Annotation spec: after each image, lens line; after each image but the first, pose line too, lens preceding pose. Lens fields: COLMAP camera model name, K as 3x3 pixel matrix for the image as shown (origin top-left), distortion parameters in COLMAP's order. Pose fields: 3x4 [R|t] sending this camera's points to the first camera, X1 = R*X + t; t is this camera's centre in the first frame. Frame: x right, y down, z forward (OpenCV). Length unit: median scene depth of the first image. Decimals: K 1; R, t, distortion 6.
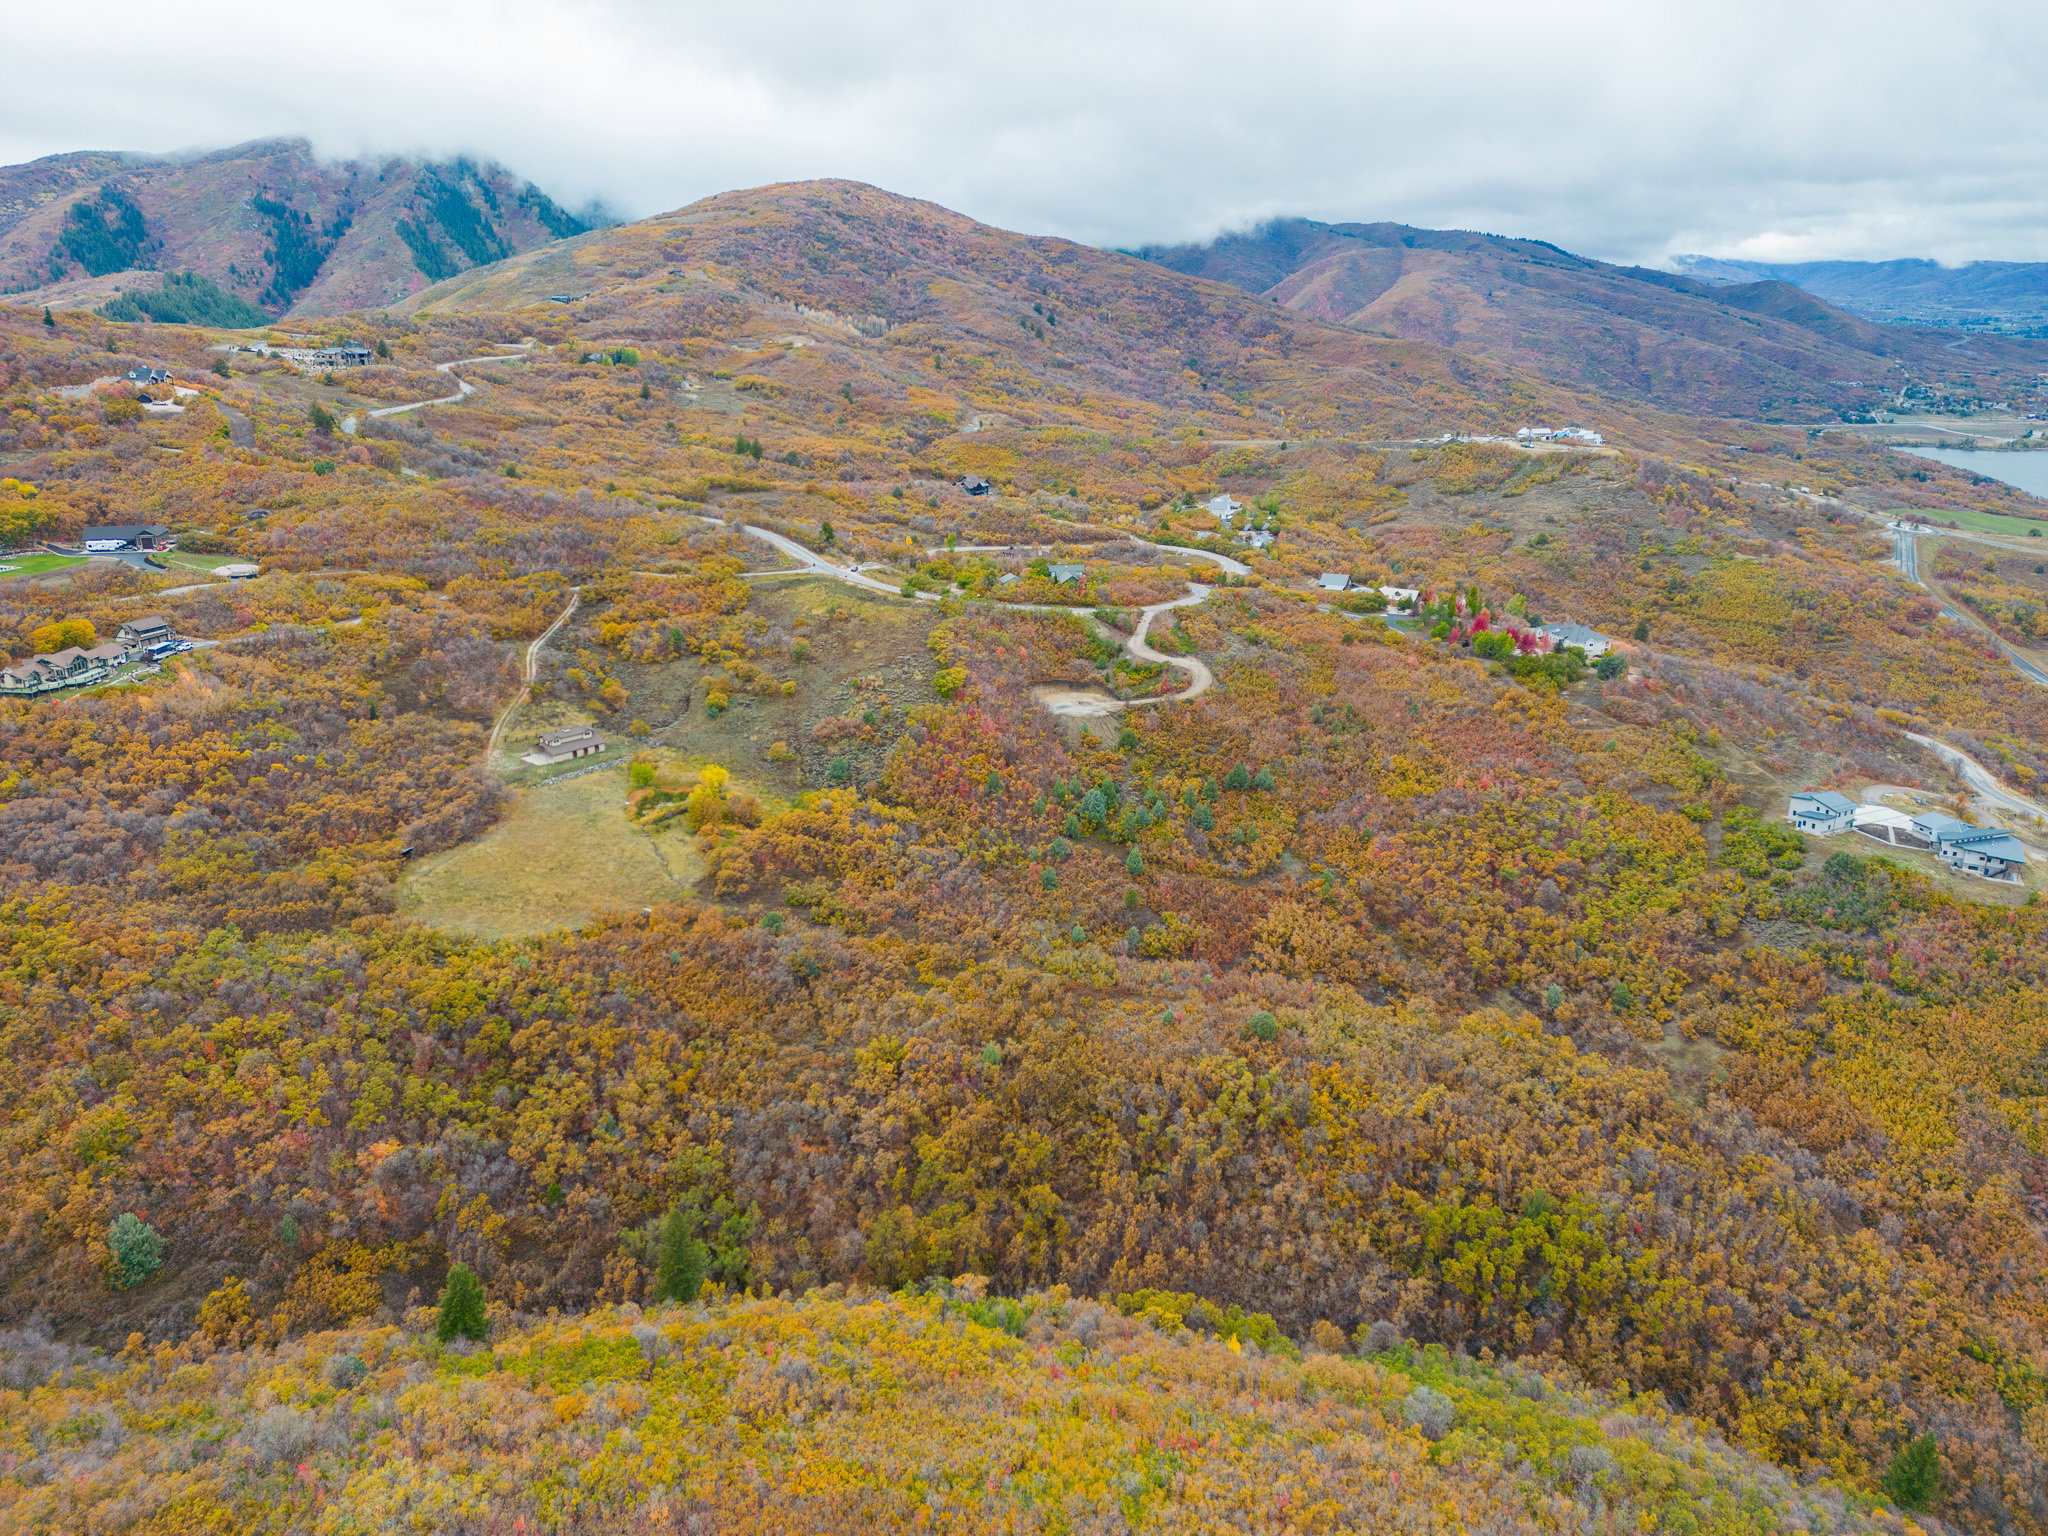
lens RADIAL K [[1411.7, 0, 1017.9], [0, 1411.7, 771.3], [0, 0, 1]] dist [0.096950, -0.096046]
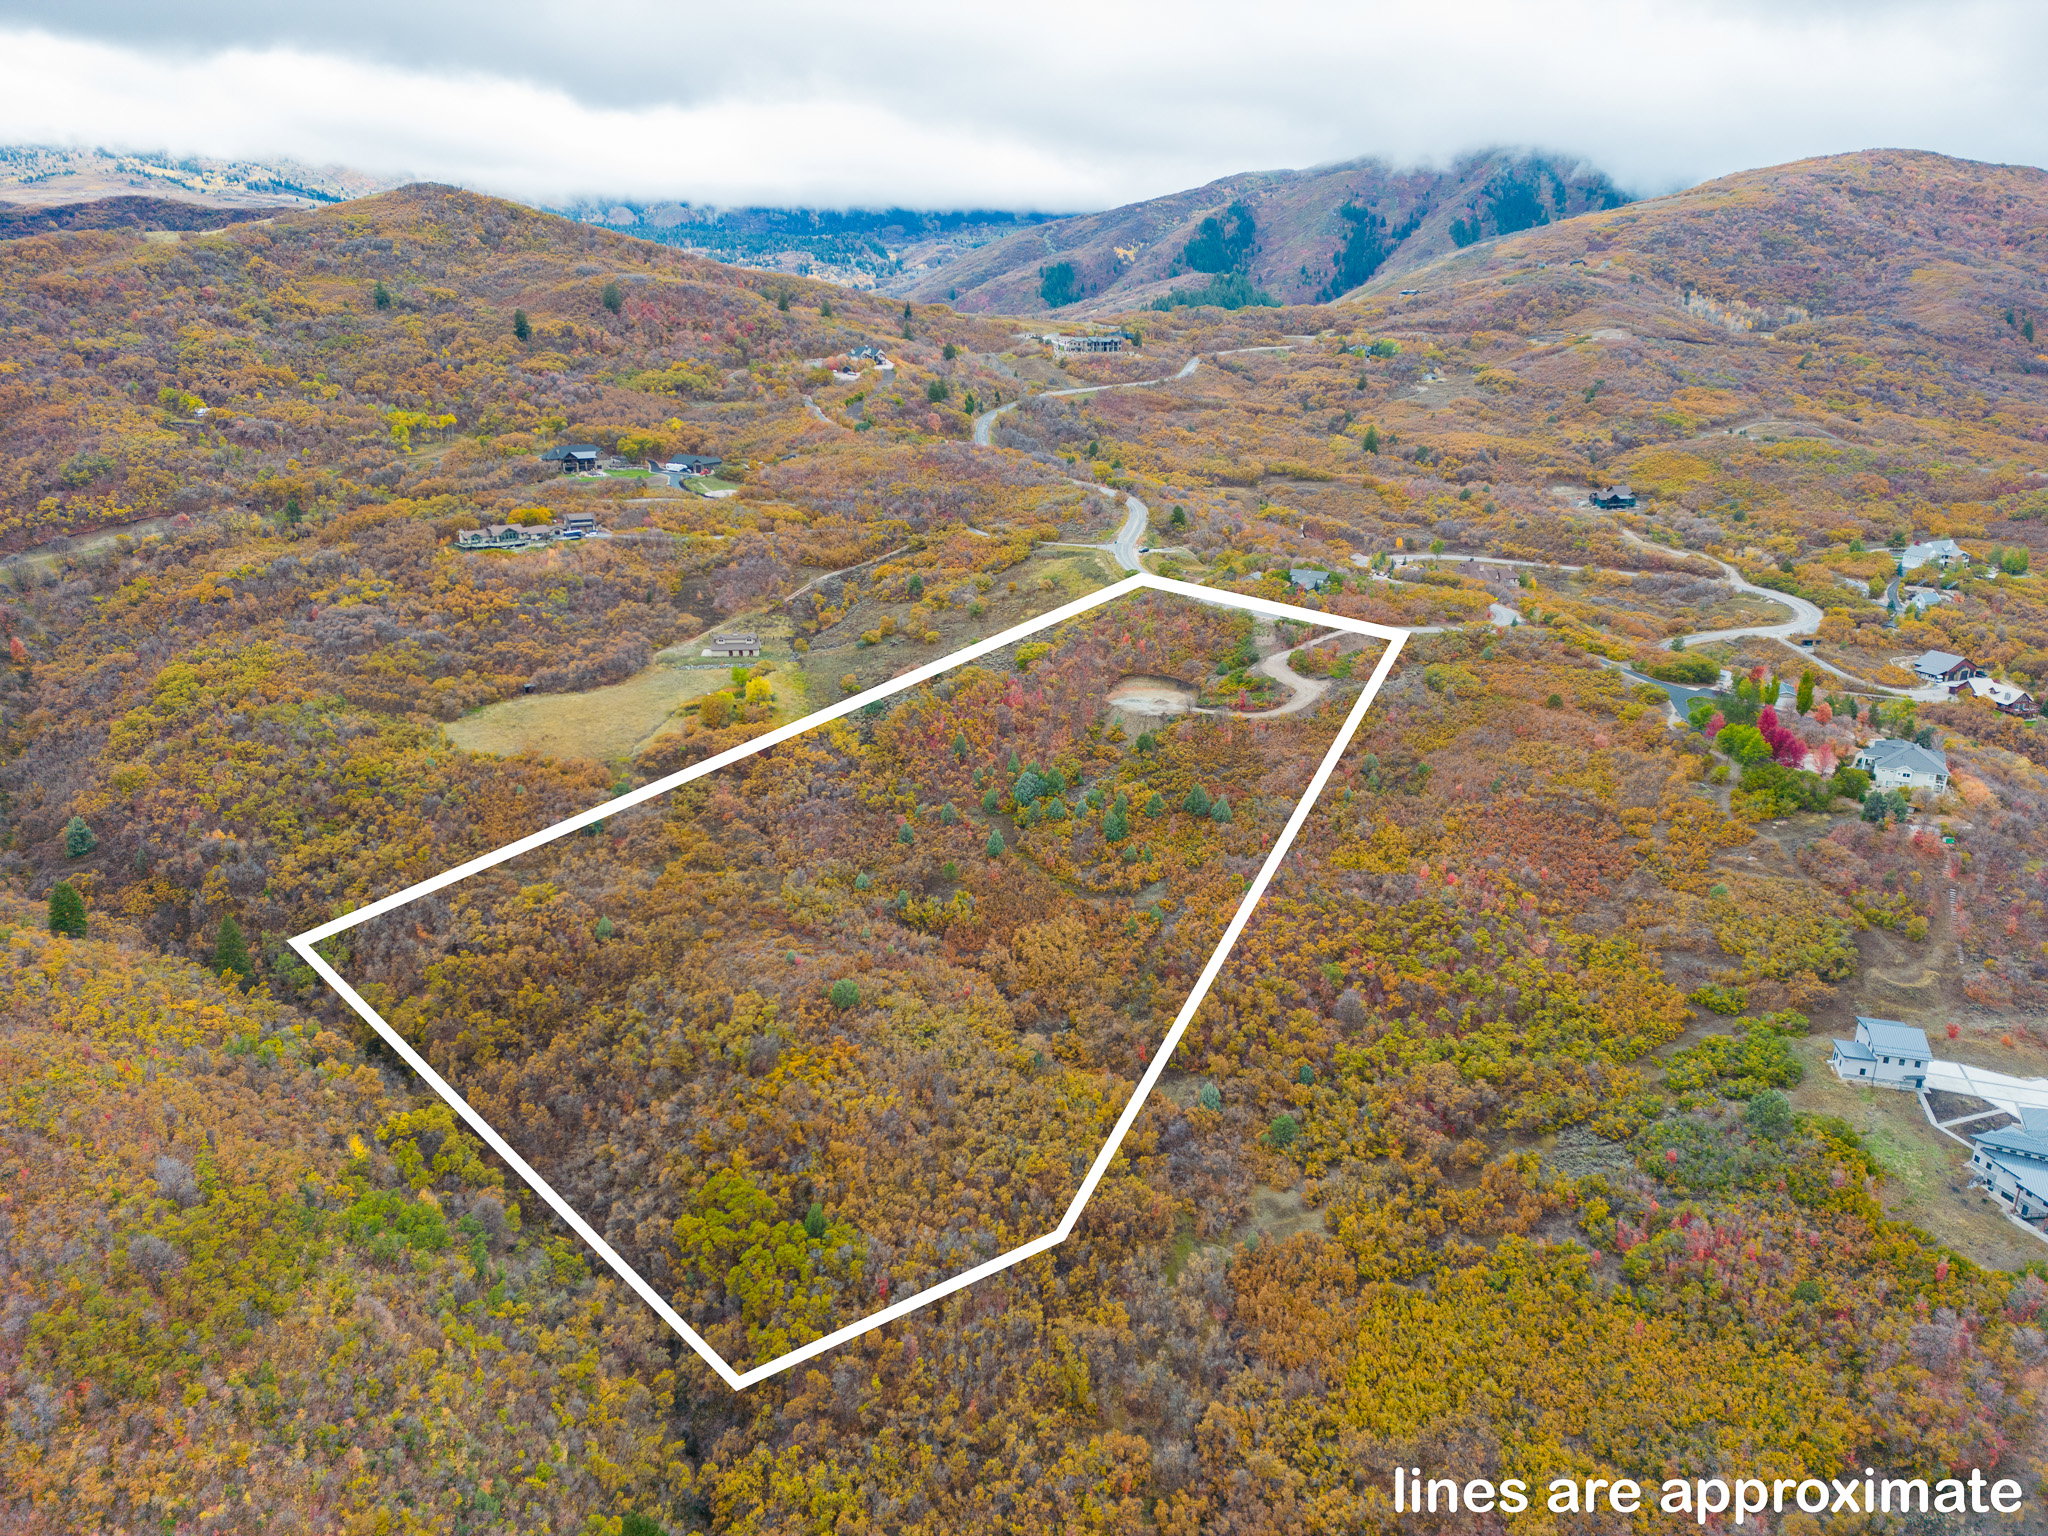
lens RADIAL K [[1411.7, 0, 1027.6], [0, 1411.7, 762.9], [0, 0, 1]] dist [0.096950, -0.096046]
pose [[0.732251, 0.214783, -0.646279, 0.107188], [-0.216179, 0.973194, 0.078493, -0.011035], [0.645814, 0.082235, 0.759053, 0.035400]]
